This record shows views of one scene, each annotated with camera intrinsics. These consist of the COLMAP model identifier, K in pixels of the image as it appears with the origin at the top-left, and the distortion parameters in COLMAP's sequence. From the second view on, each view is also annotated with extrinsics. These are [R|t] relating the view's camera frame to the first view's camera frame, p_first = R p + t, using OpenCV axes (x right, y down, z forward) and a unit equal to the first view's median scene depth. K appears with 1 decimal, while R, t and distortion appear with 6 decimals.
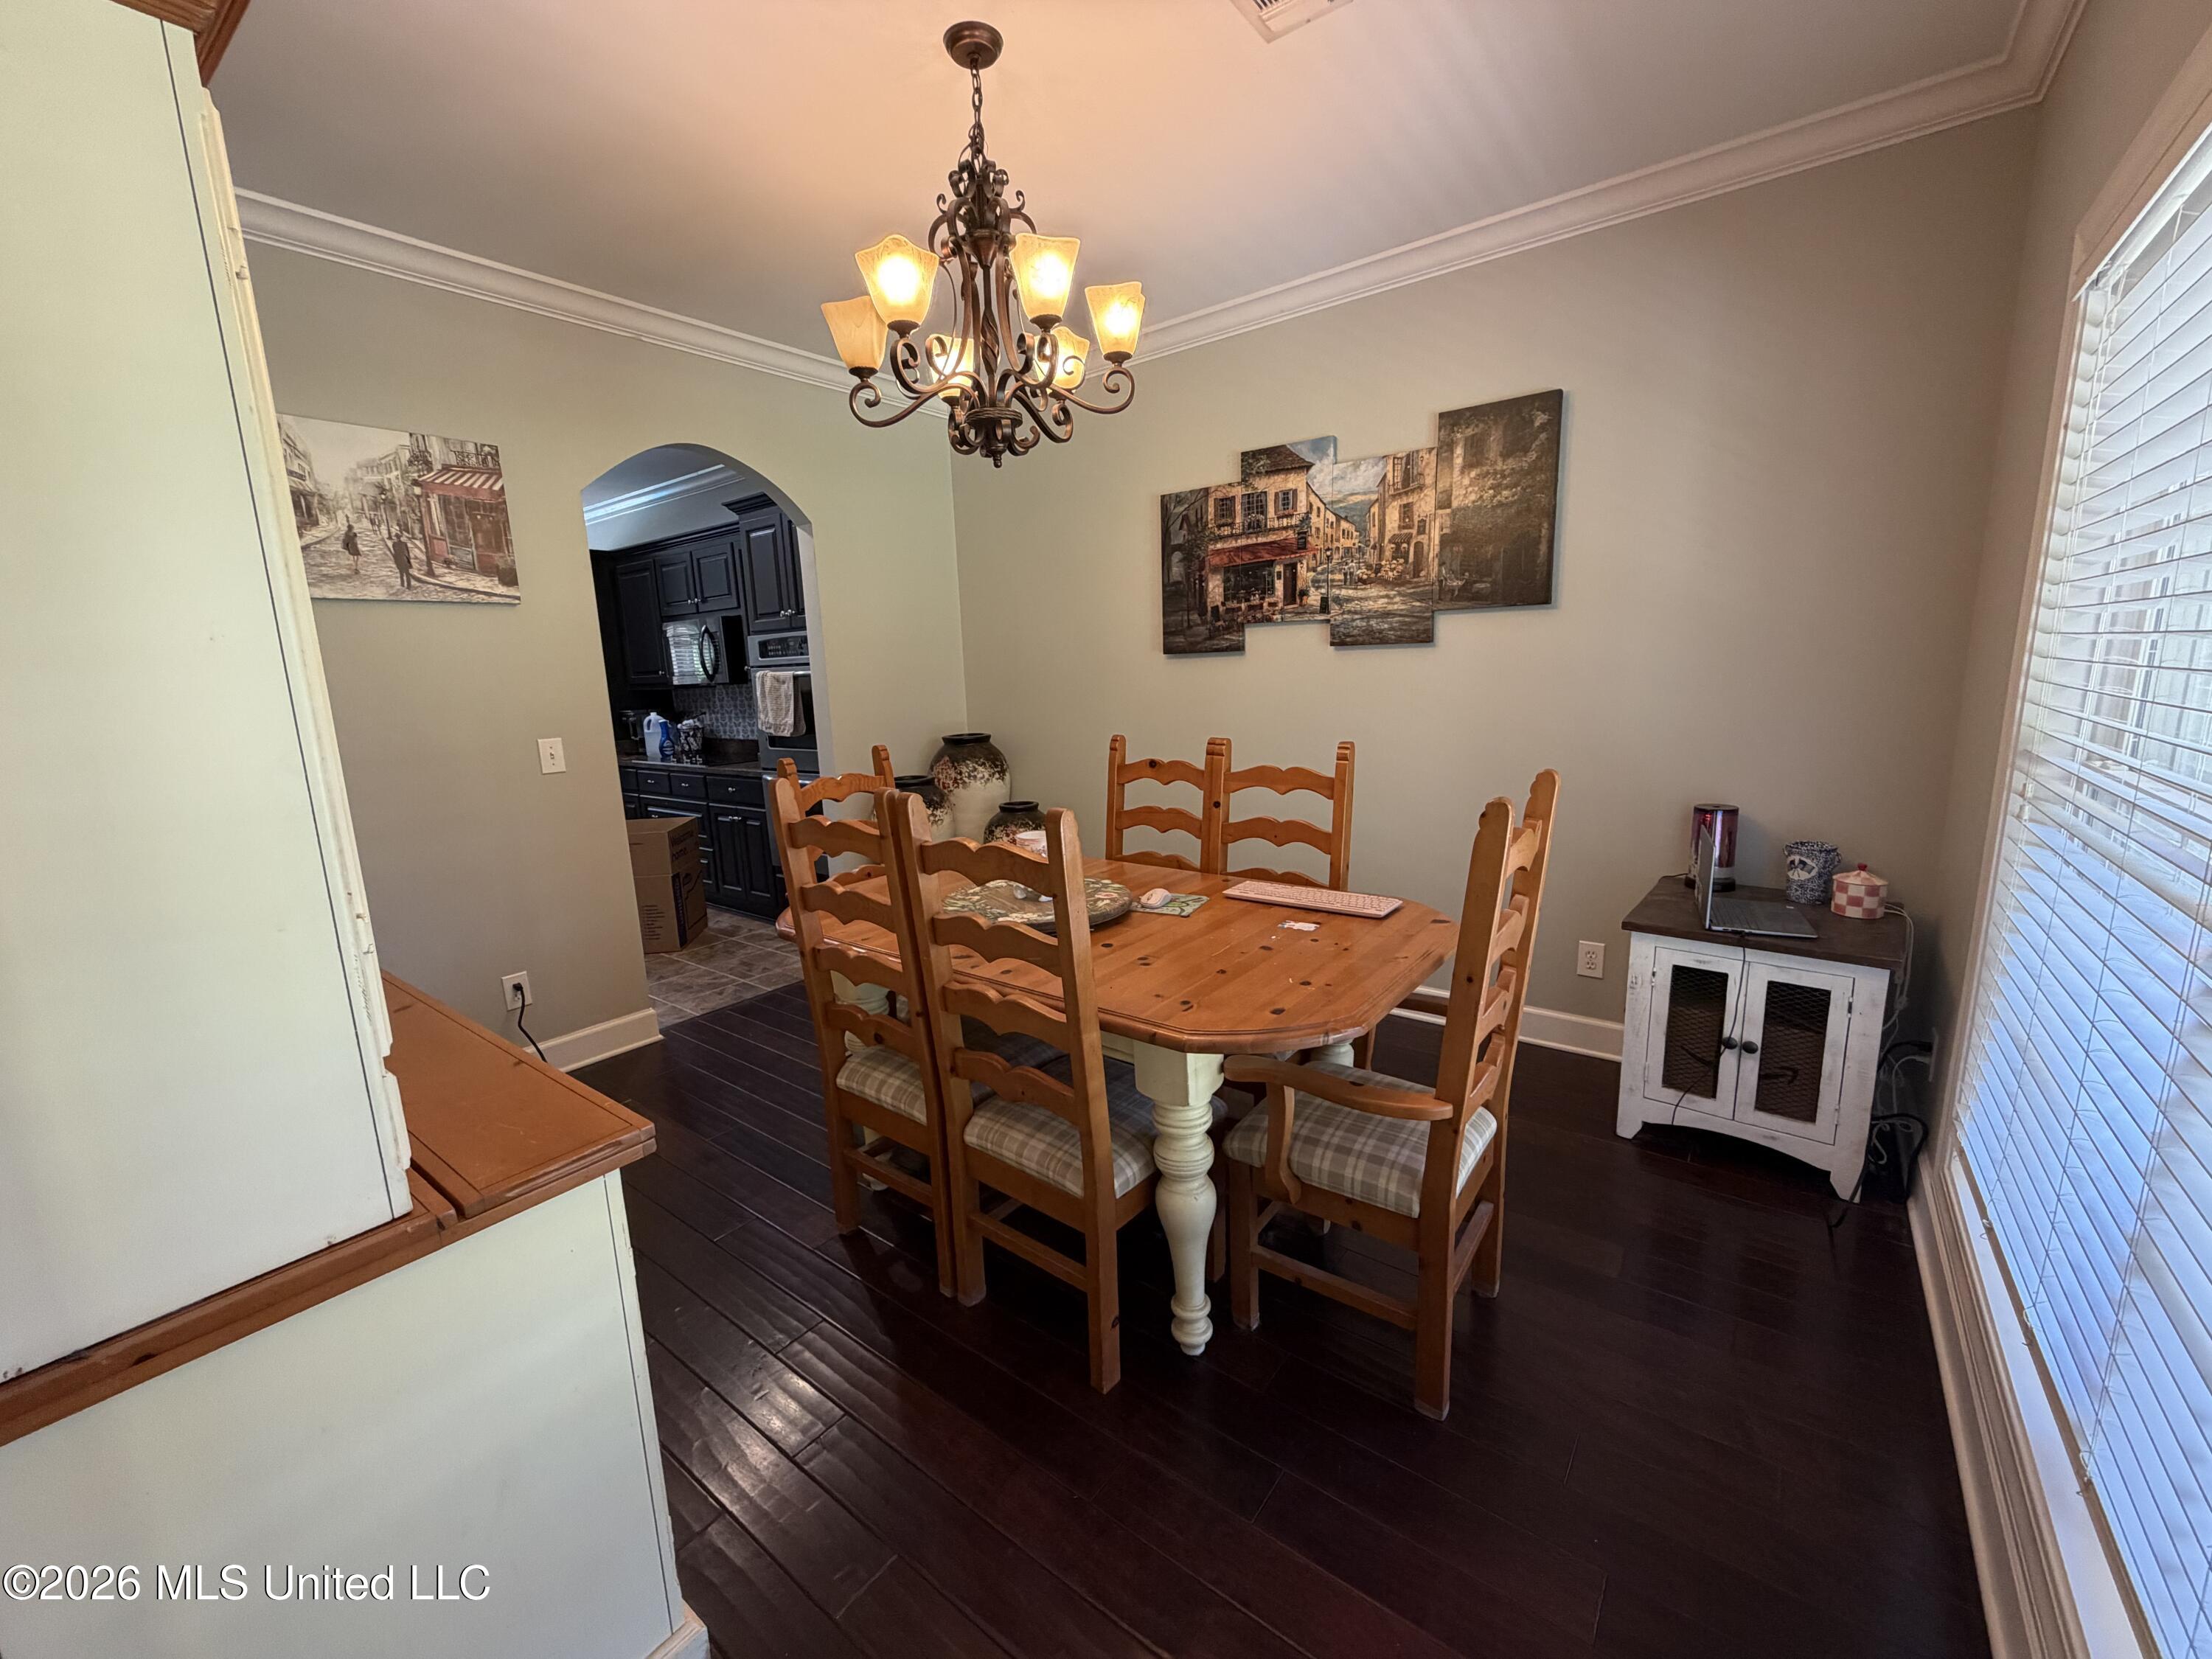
lens RADIAL K [[884.7, 0, 1100.4], [0, 884.7, 831.5], [0, 0, 1]] dist [-0.004316, 0.000036]
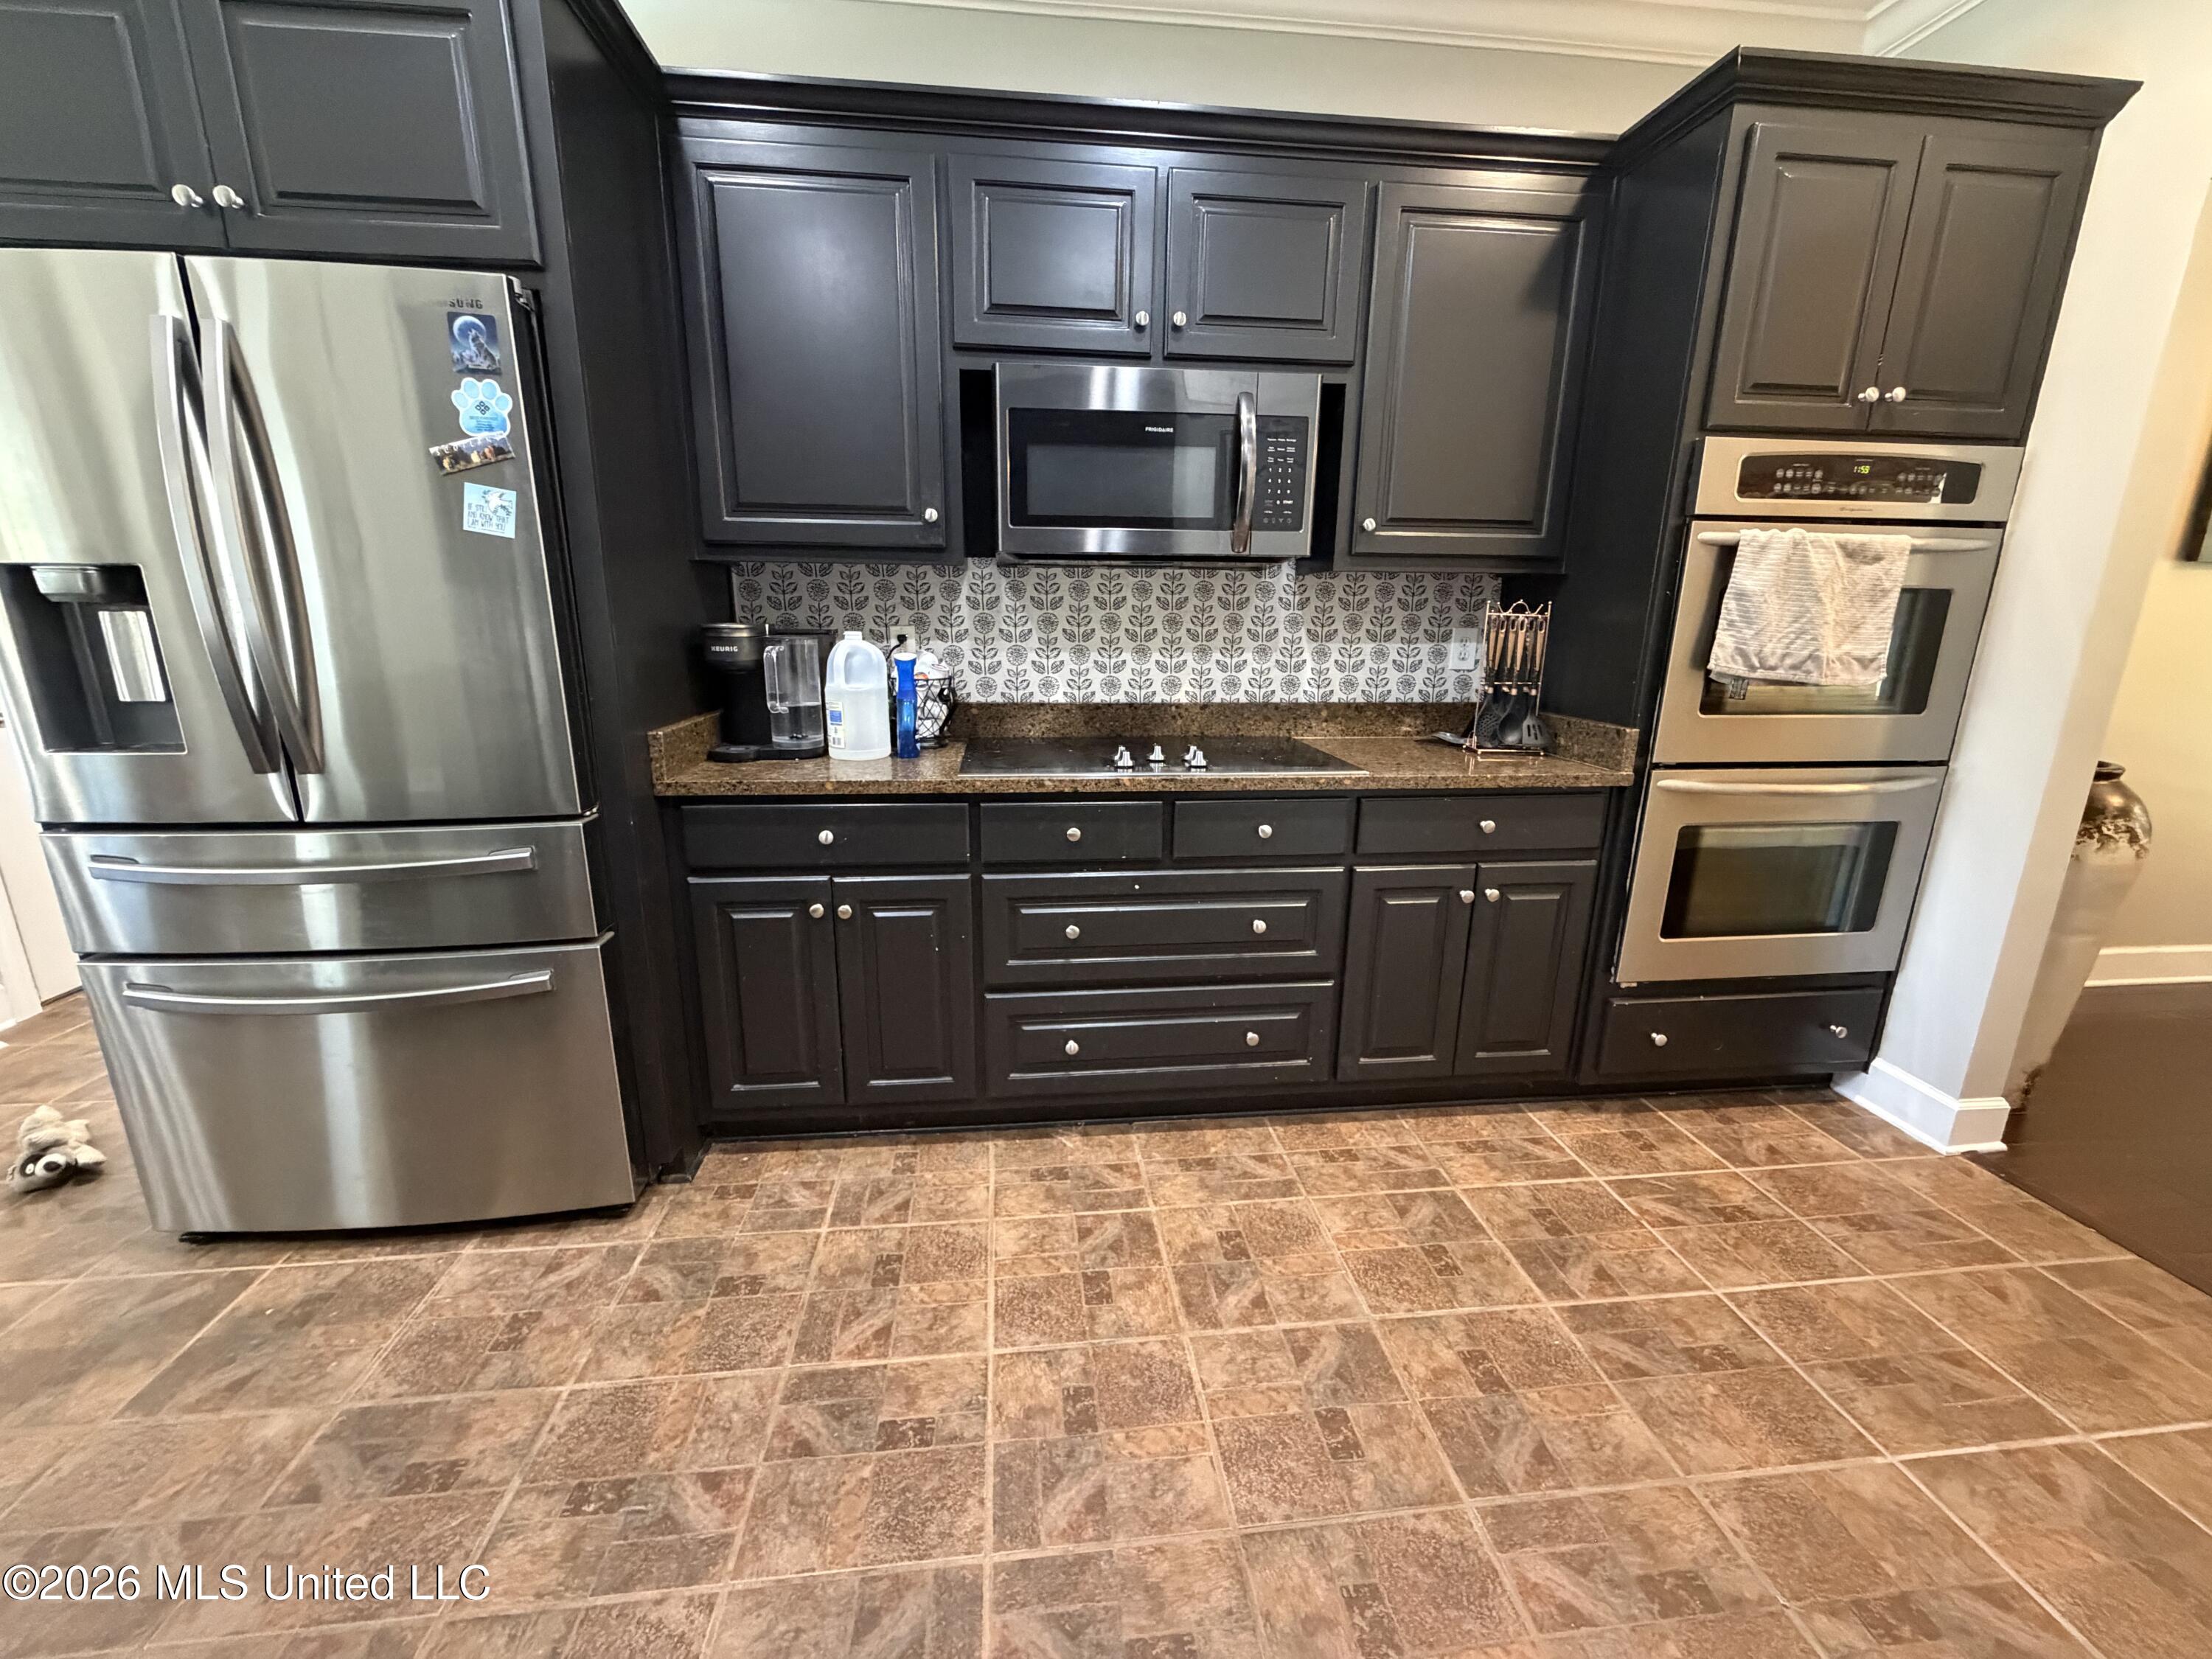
lens RADIAL K [[881.7, 0, 1106.9], [0, 881.7, 827.1], [0, 0, 1]] dist [-0.000447, 0.000037]
pose [[0.719815, -0.122860, 0.683207, -0.932870], [0.088790, 0.992424, 0.084919, -0.109402], [-0.688464, -0.000464, 0.725271, 0.943662]]
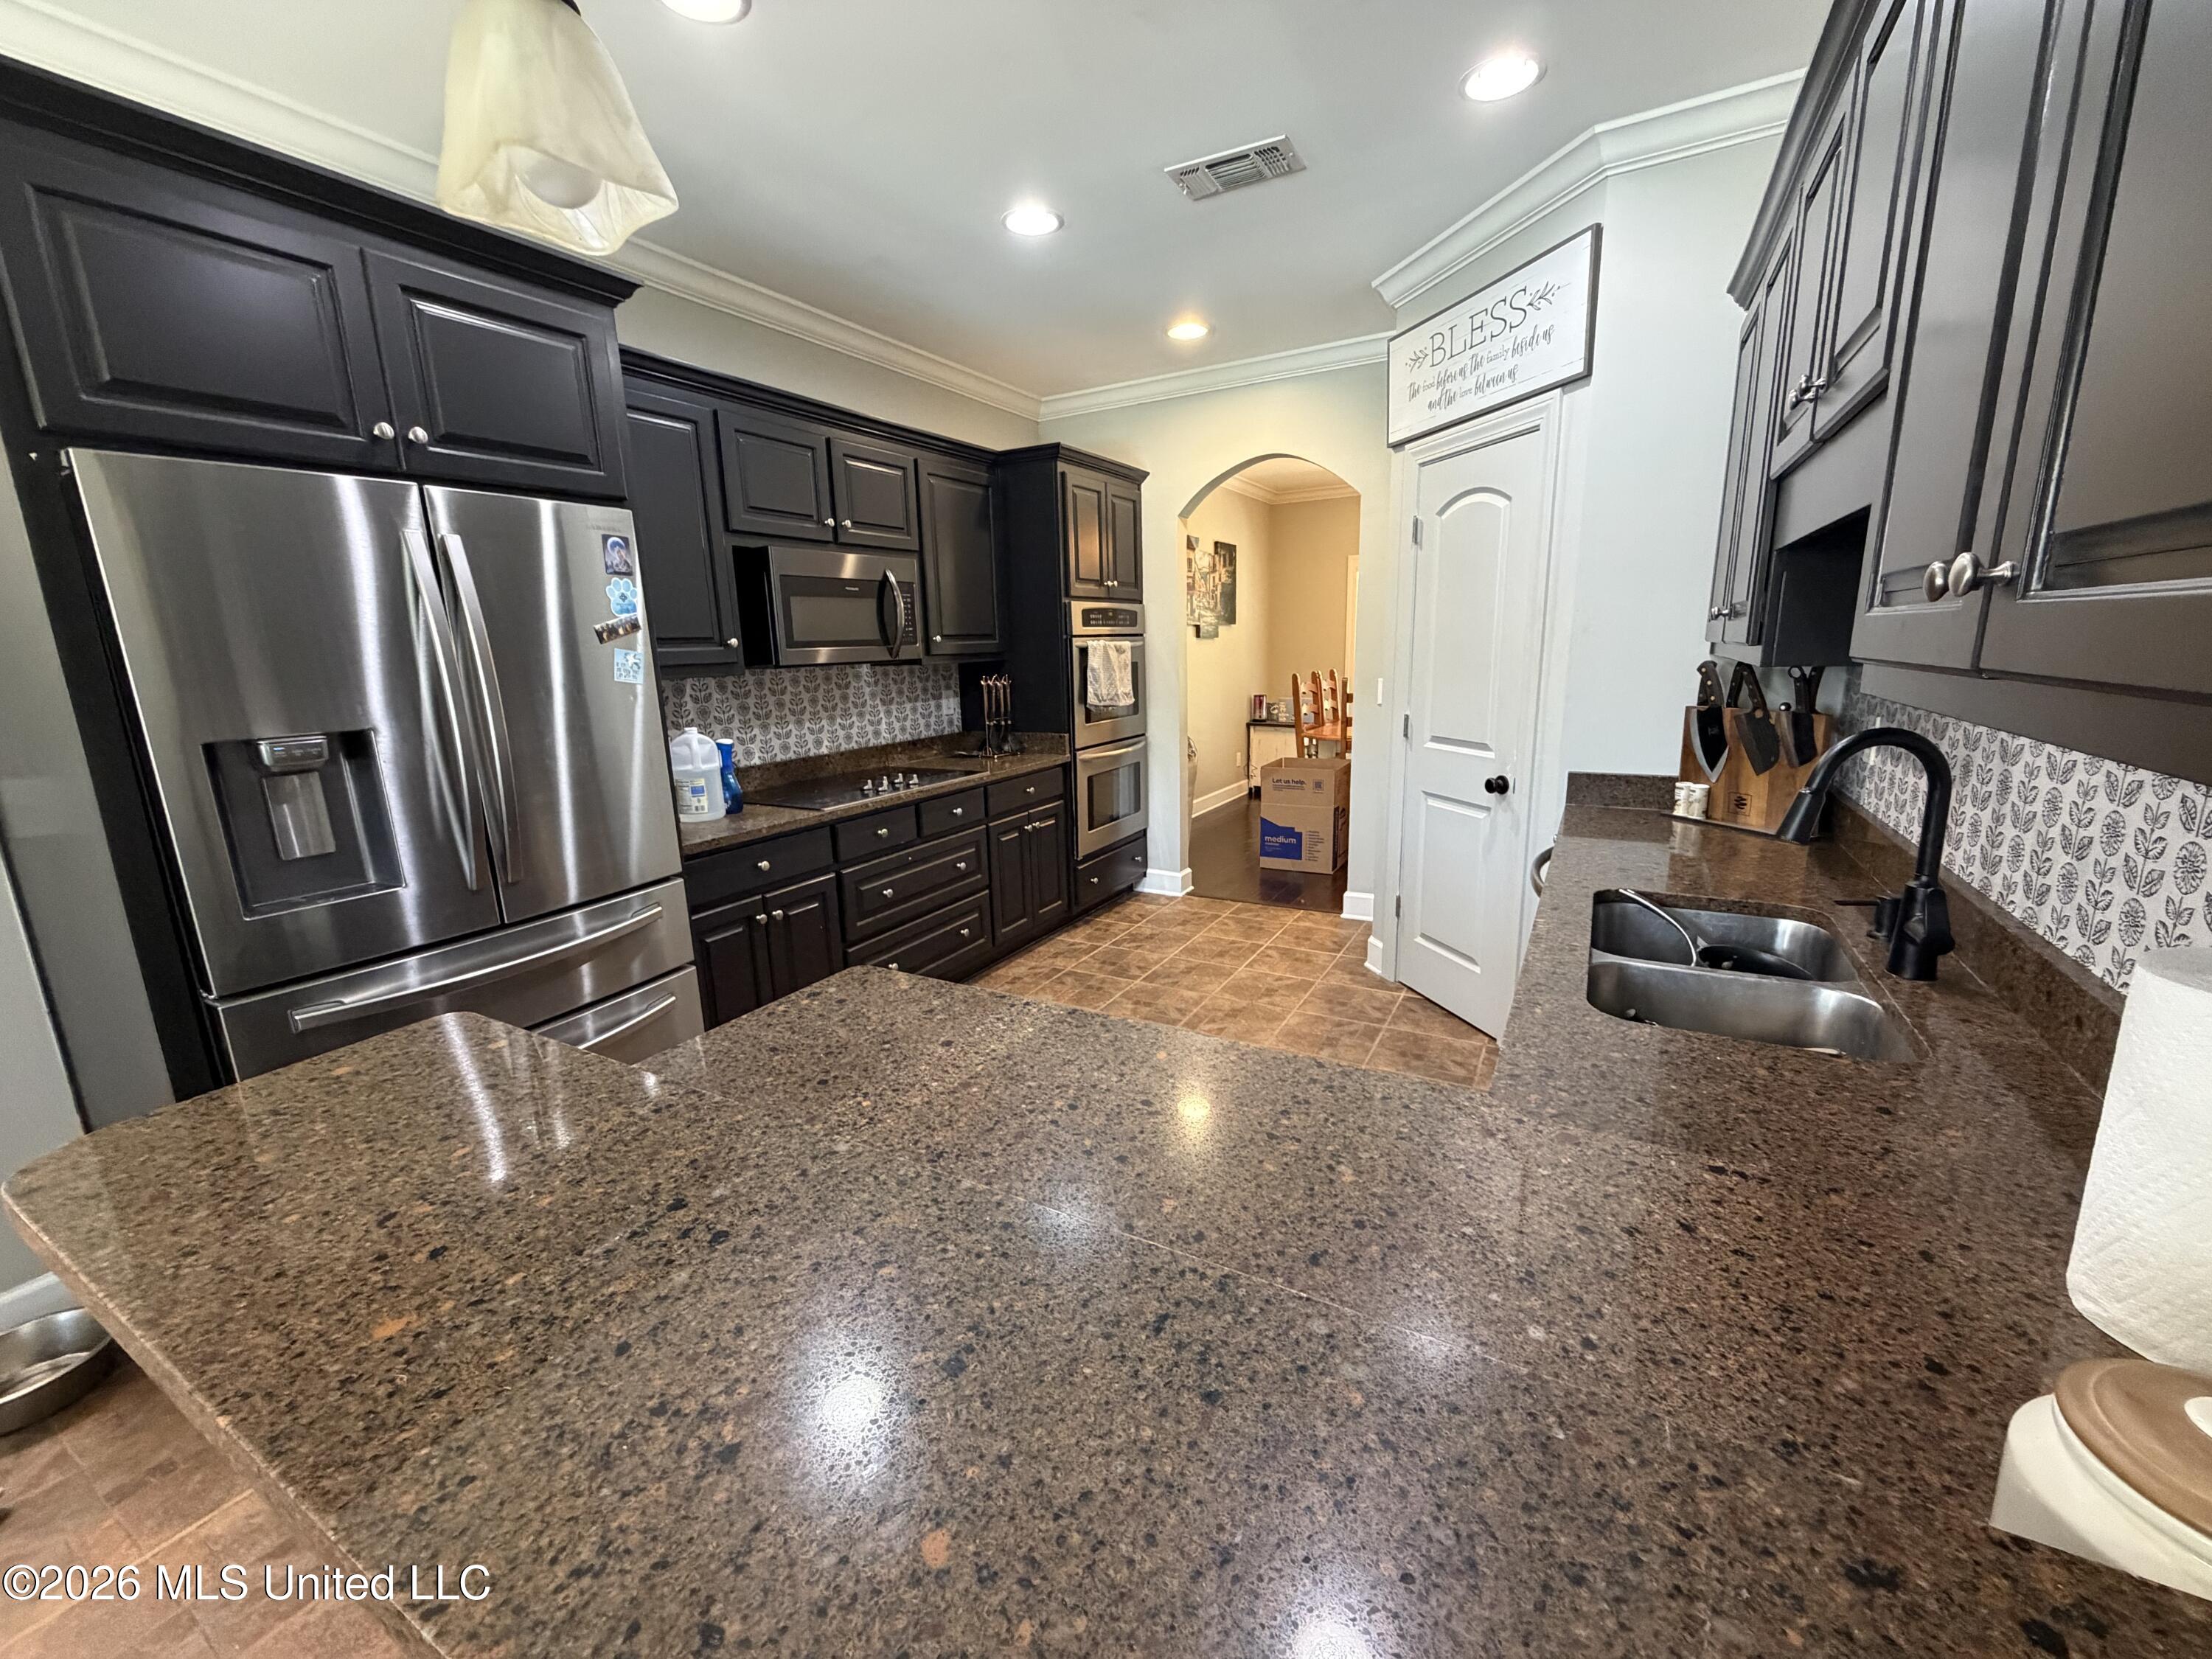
lens RADIAL K [[884.7, 0, 1100.4], [0, 884.7, 831.5], [0, 0, 1]] dist [-0.004316, 0.000036]
pose [[-0.141923, -0.167199, 0.975655, -1.377702], [0.211936, 0.957643, 0.194942, -0.174753], [-0.966923, 0.234443, -0.100476, 1.172873]]
